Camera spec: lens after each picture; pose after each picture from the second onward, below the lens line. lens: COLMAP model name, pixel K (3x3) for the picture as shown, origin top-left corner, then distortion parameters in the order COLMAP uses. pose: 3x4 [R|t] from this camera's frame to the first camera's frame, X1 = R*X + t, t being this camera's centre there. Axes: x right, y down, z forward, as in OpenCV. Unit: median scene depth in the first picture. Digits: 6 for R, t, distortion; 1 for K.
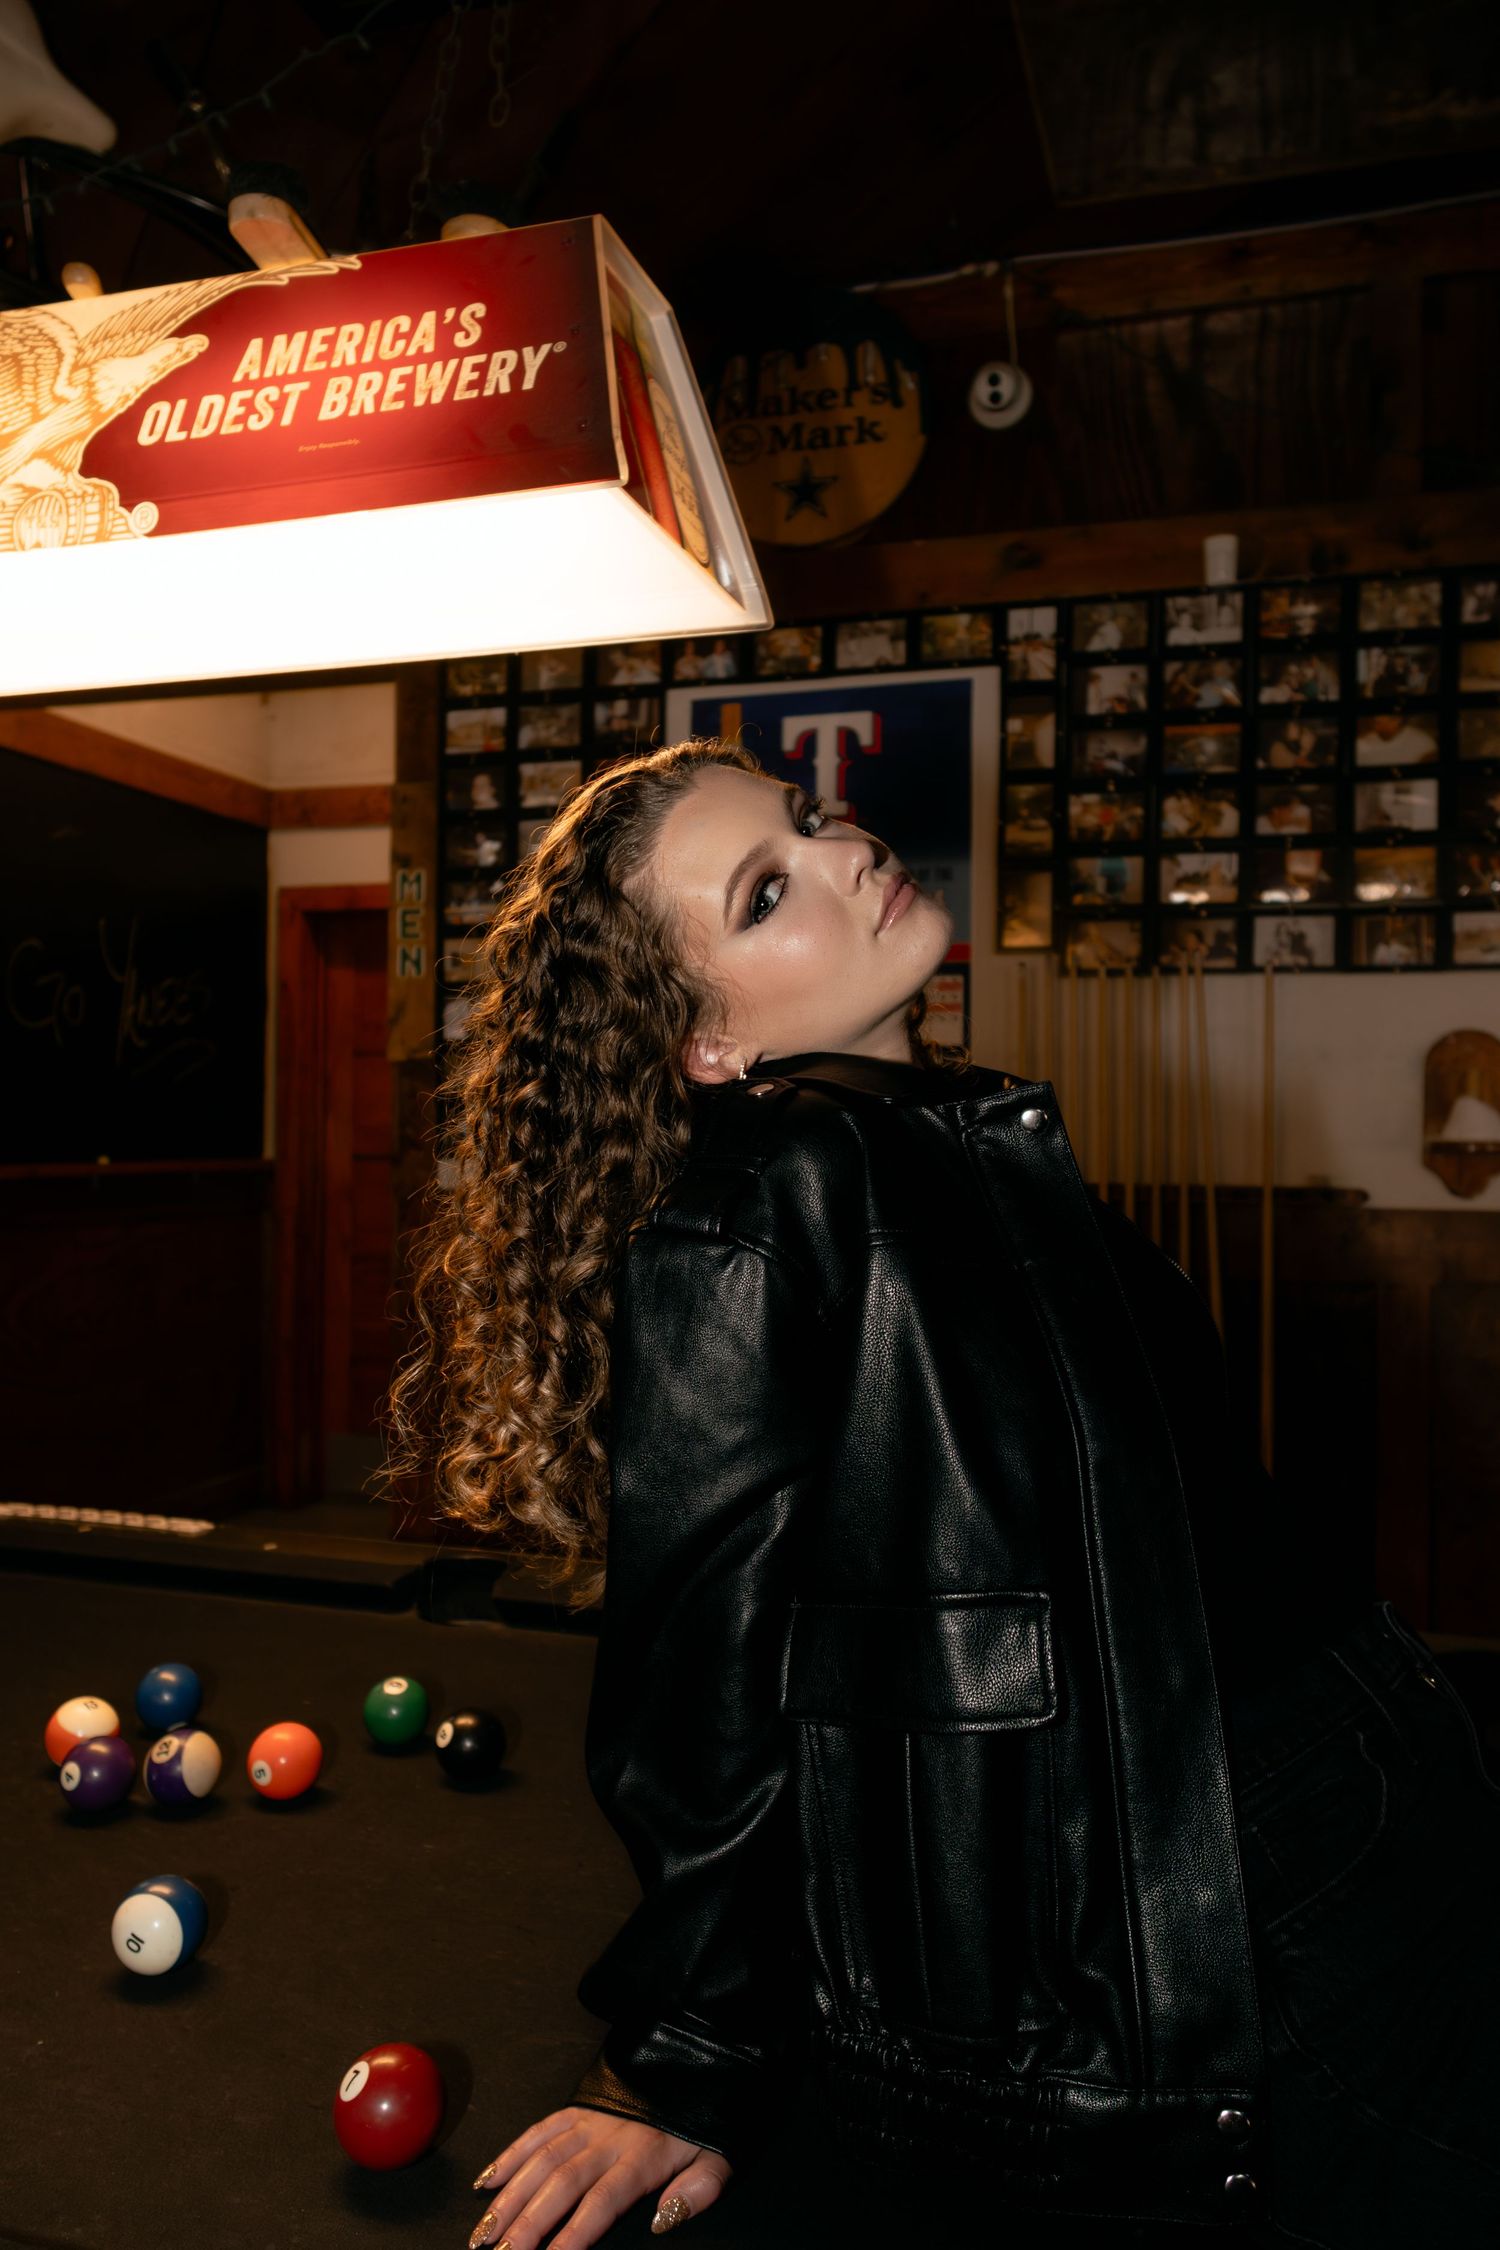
lens RADIAL K [[1691.8, 0, 755.2], [0, 1691.8, 1119.0], [0, 0, 1]] dist [0.012037, 0.001953]
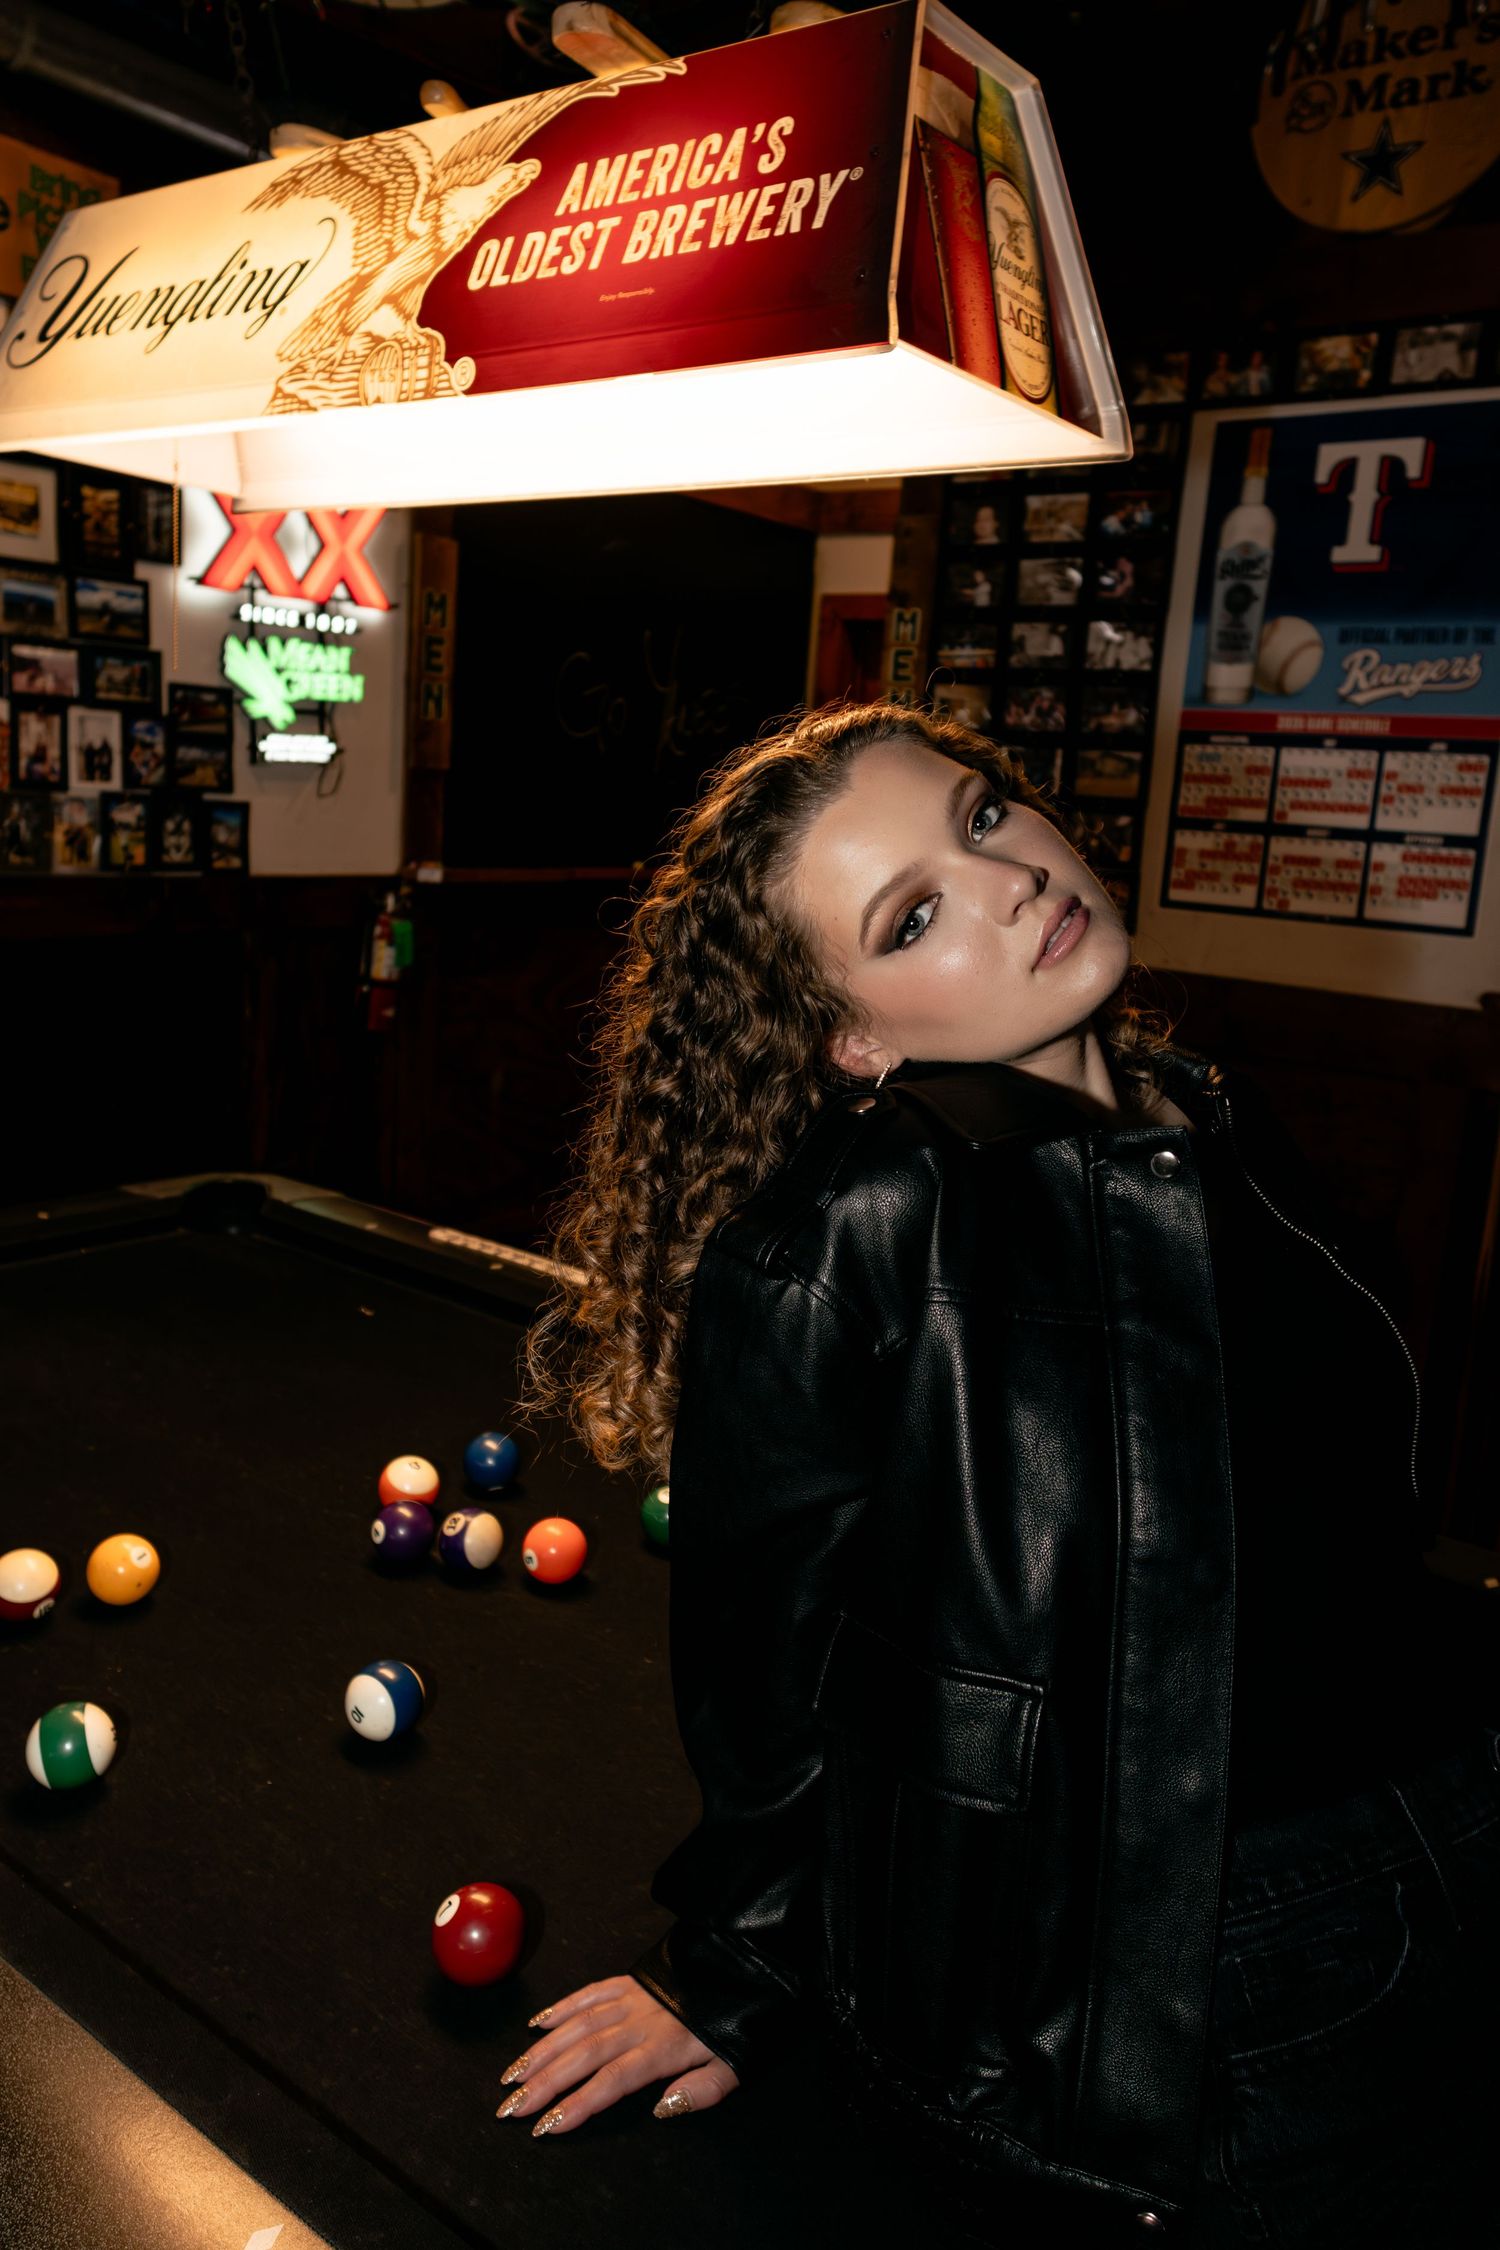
lens RADIAL K [[1677.4, 0, 758.3], [0, 1677.4, 1128.3], [0, 0, 1]] dist [0.009946, 0.001619]
pose [[0.939501, 0.123405, -0.319546, 0.159782], [-0.058599, 0.977002, 0.205019, -0.123129], [0.337498, -0.173890, 0.925126, 0.061447]]
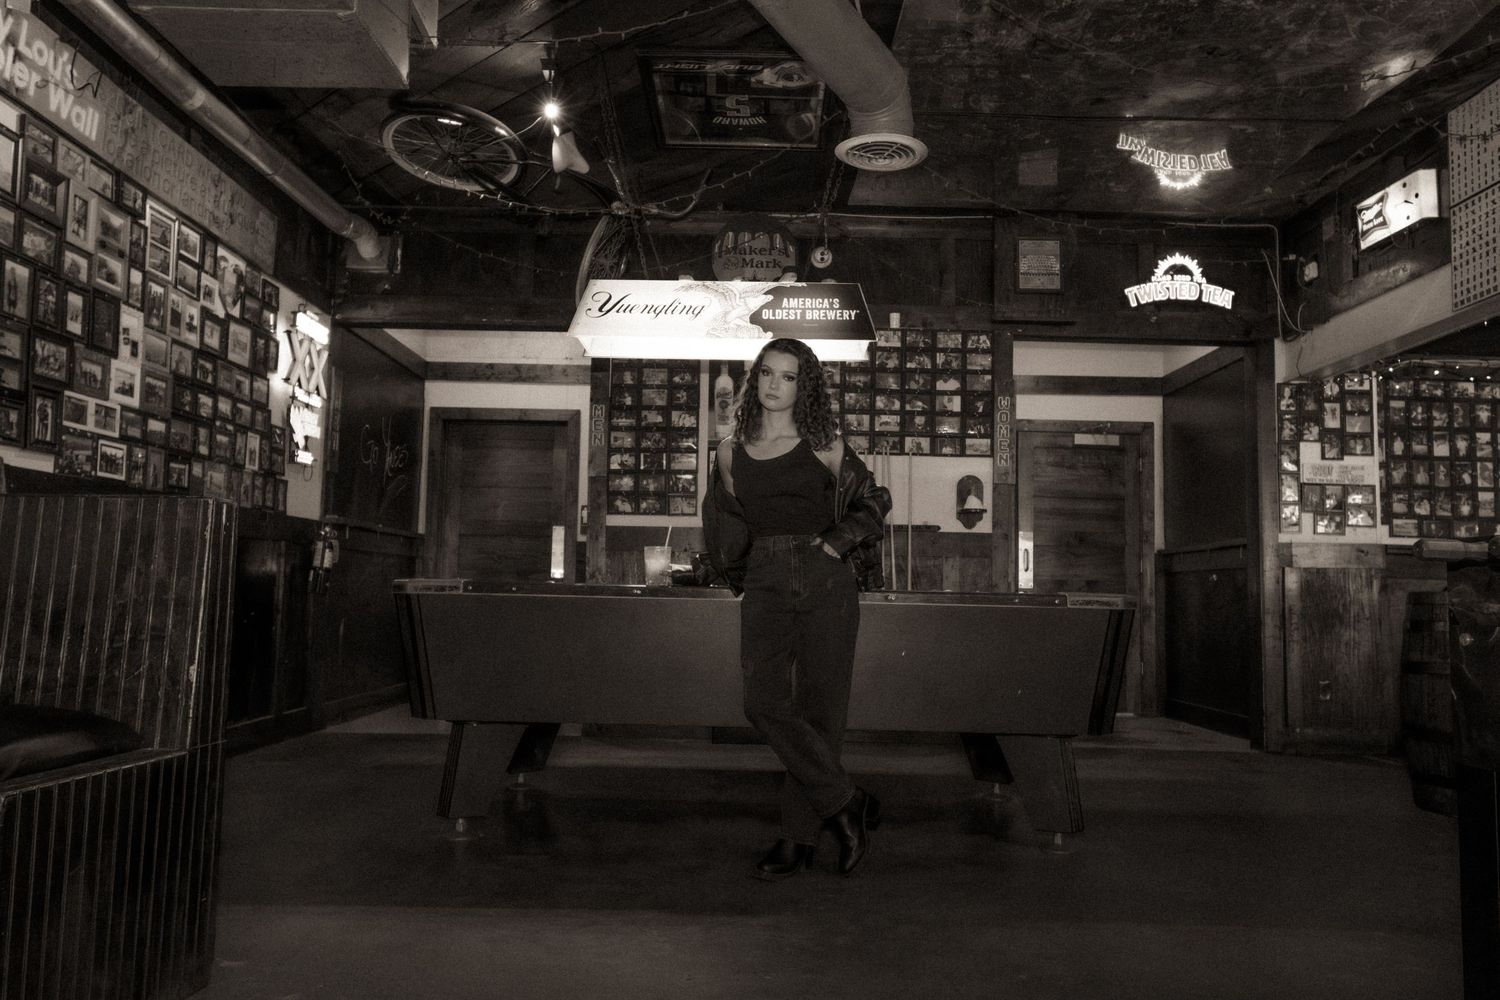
lens RADIAL K [[1118.3, 0, 750.0], [0, 1118.3, 500.0], [0, 0, 1]] dist [0.009946, 0.001619]
pose [[0.957463, 0.032856, 0.286681, -1.212373], [-0.011794, 0.997122, -0.074889, 0.329300], [-0.288316, 0.068323, 0.955095, -1.852699]]
